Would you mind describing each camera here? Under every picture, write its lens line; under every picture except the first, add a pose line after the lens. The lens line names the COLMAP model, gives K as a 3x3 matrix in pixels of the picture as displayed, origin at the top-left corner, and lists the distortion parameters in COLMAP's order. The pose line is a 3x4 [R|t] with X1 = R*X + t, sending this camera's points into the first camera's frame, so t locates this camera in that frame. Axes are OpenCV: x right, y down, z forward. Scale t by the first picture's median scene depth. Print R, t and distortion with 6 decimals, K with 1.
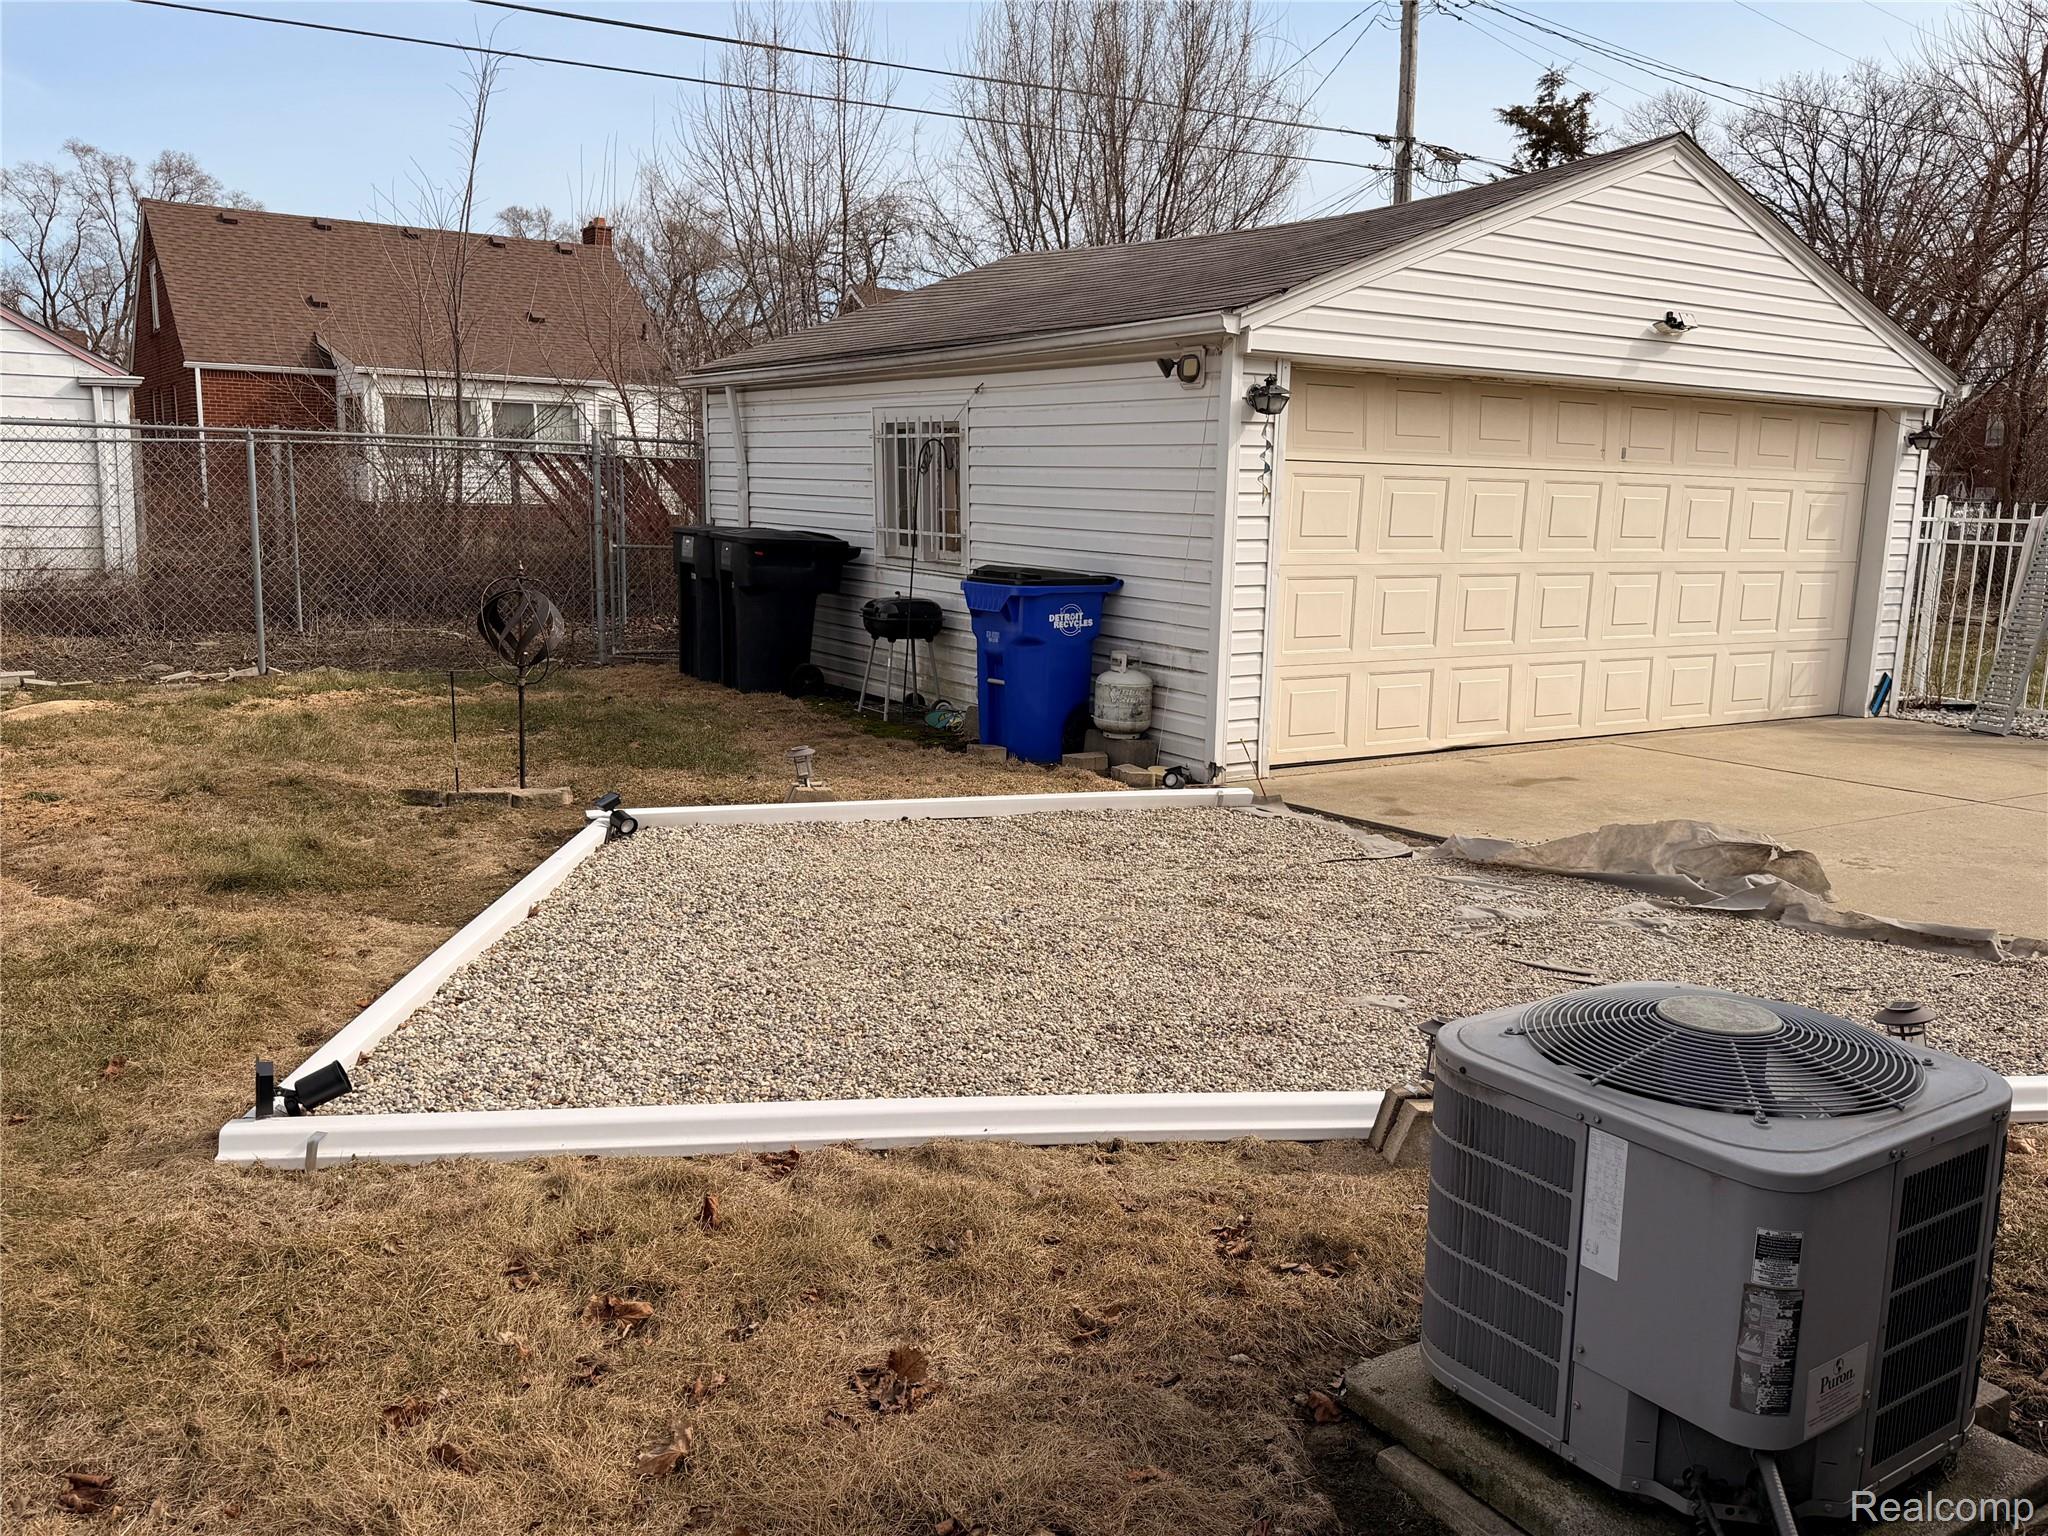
lens RADIAL K [[1605.6, 0, 1024.0], [0, 1605.6, 768.0], [0, 0, 1]] dist [0.134979, -0.133944]
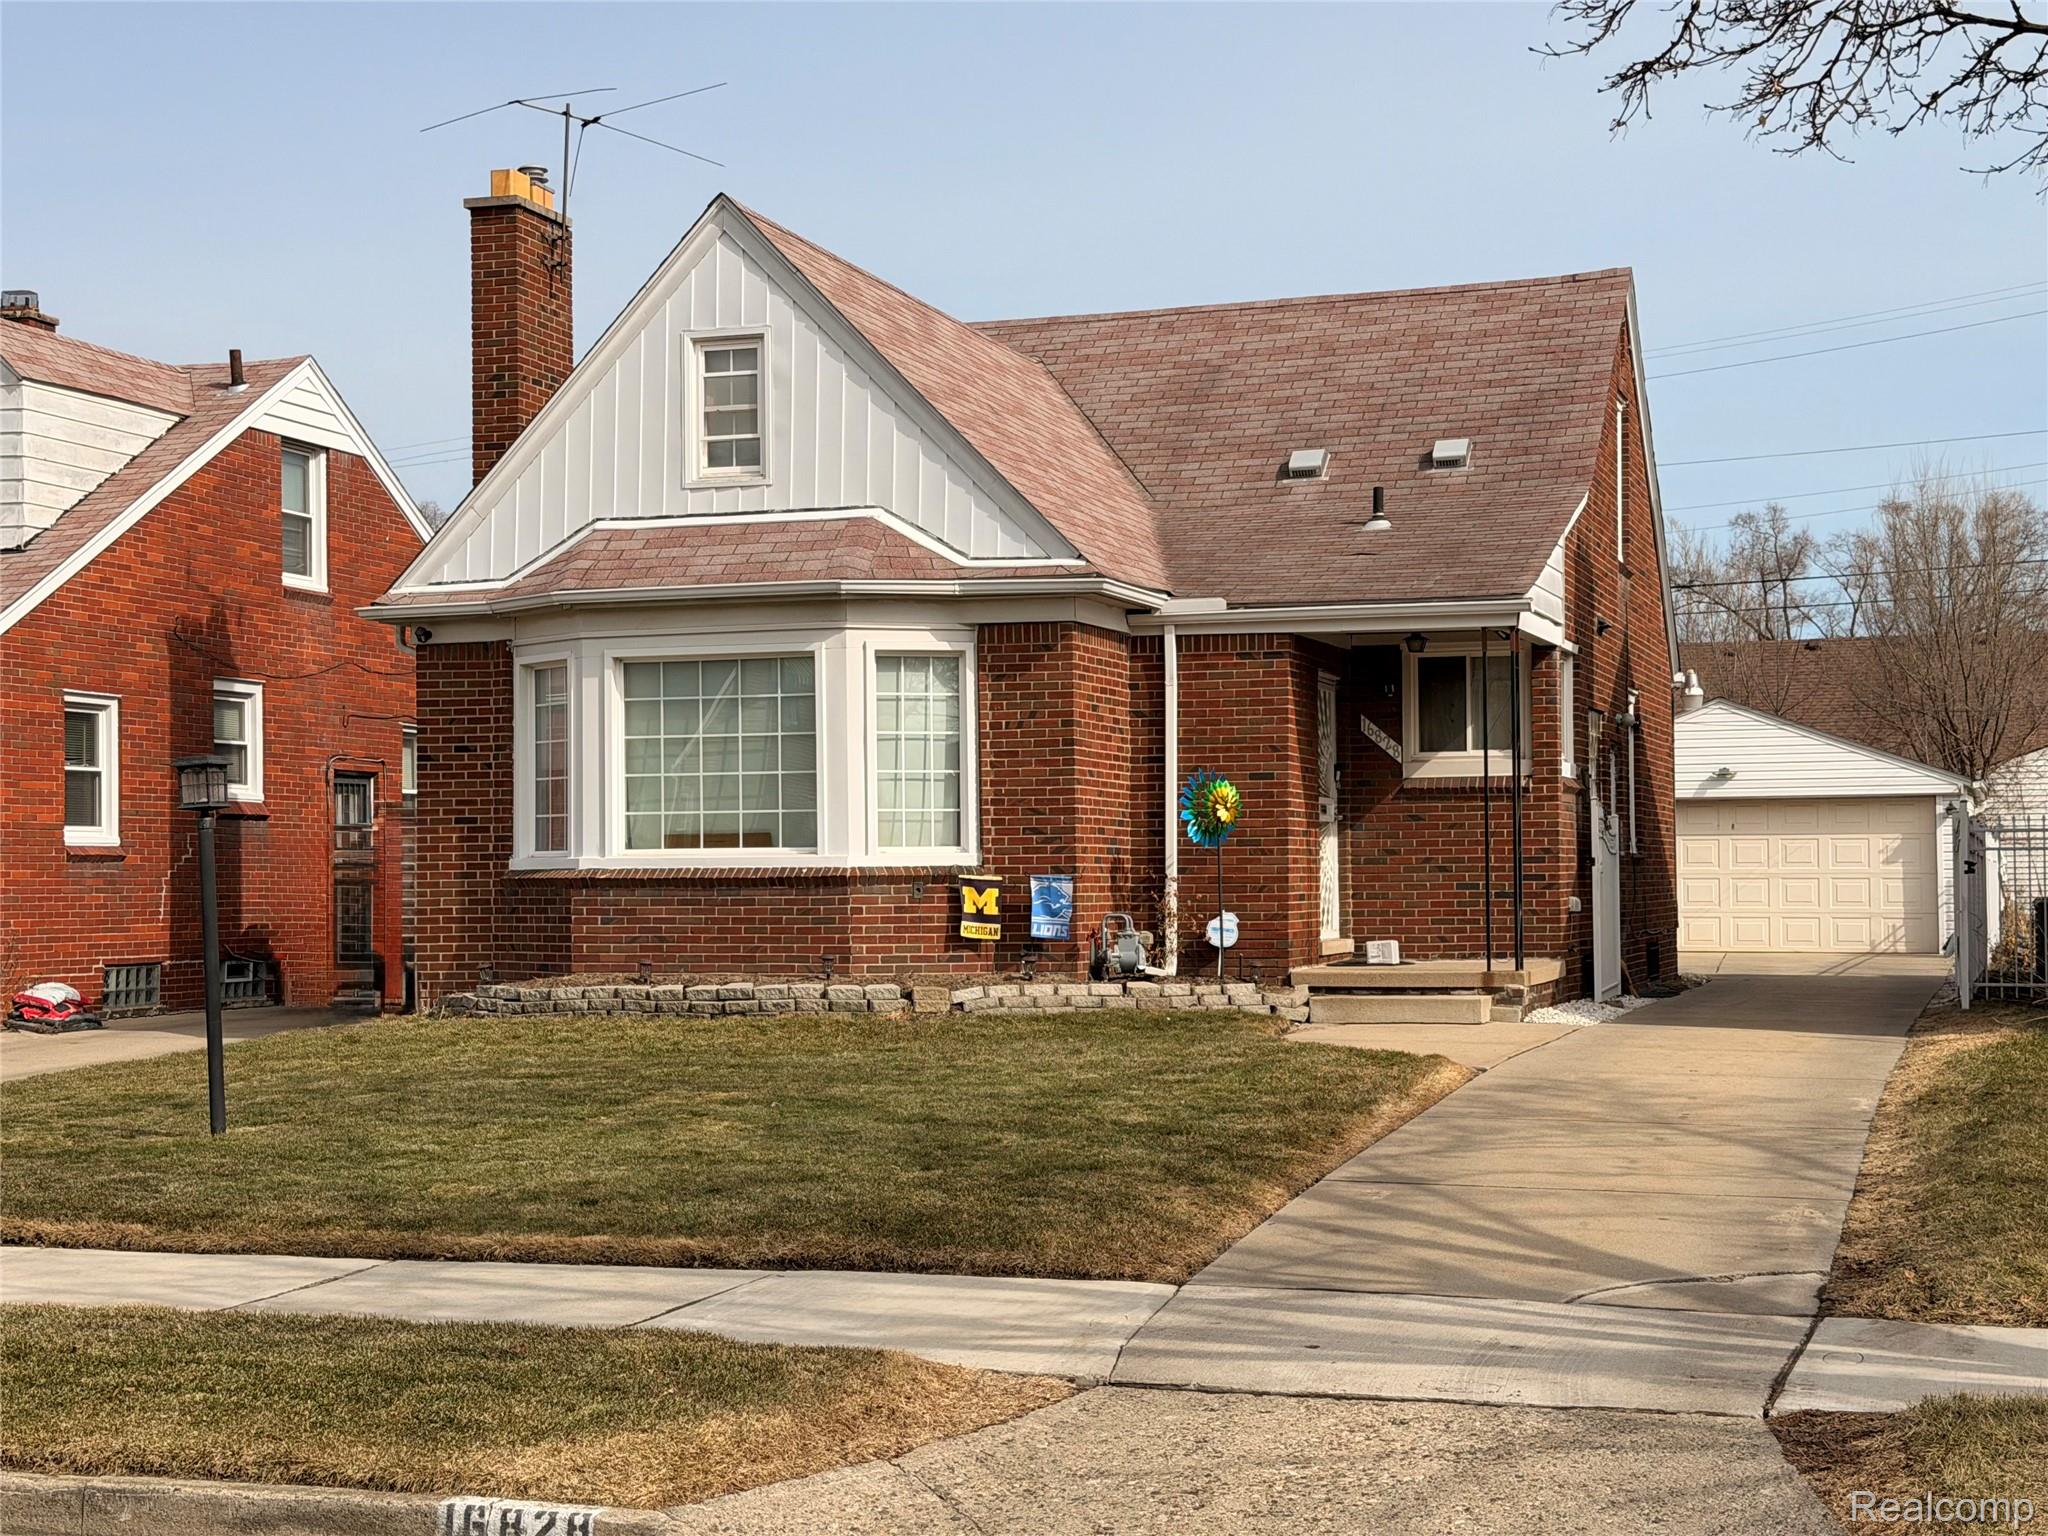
lens RADIAL K [[2999.9, 0, 1024.0], [0, 2999.9, 768.0], [0, 0, 1]] dist [0.094357, 0.445474]
pose [[0.625670, -0.061084, -0.777693, 2.694982], [-0.105160, 0.981225, -0.161673, 0.456710], [0.772967, 0.182936, 0.607500, -2.079319]]
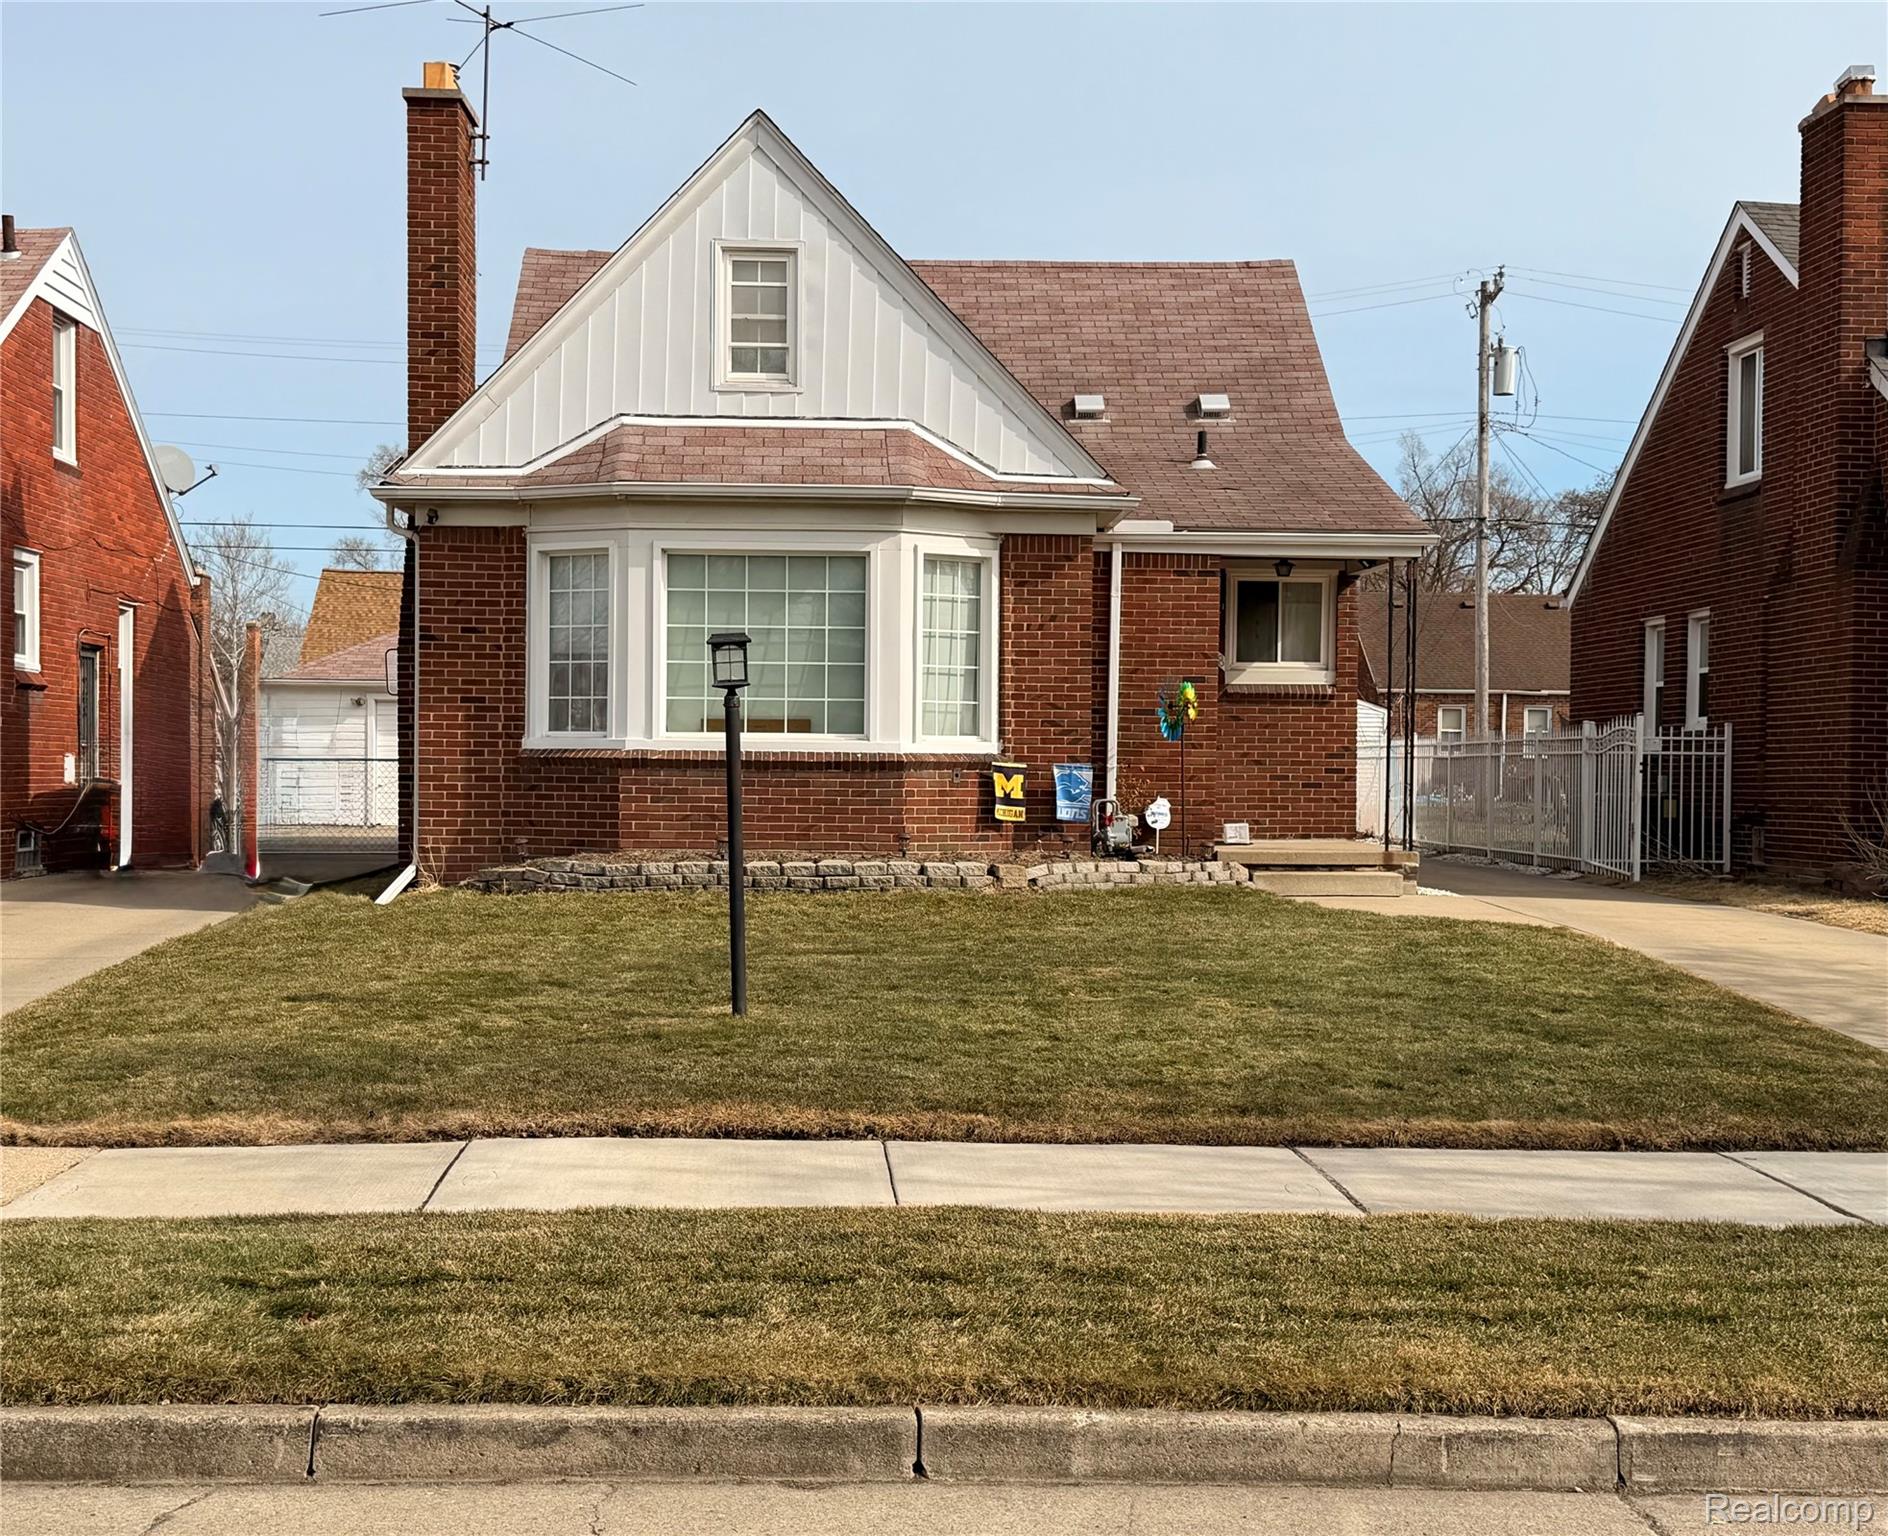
lens RADIAL K [[2434.7, 0, 896.8], [0, 2434.7, 788.0], [0, 0, 1]] dist [0.117917, -0.013483]
pose [[0.858326, -0.013280, -0.512933, 1.985089], [-0.072170, 0.986602, -0.146312, 0.491645], [0.508004, 0.162602, 0.845868, -2.416840]]
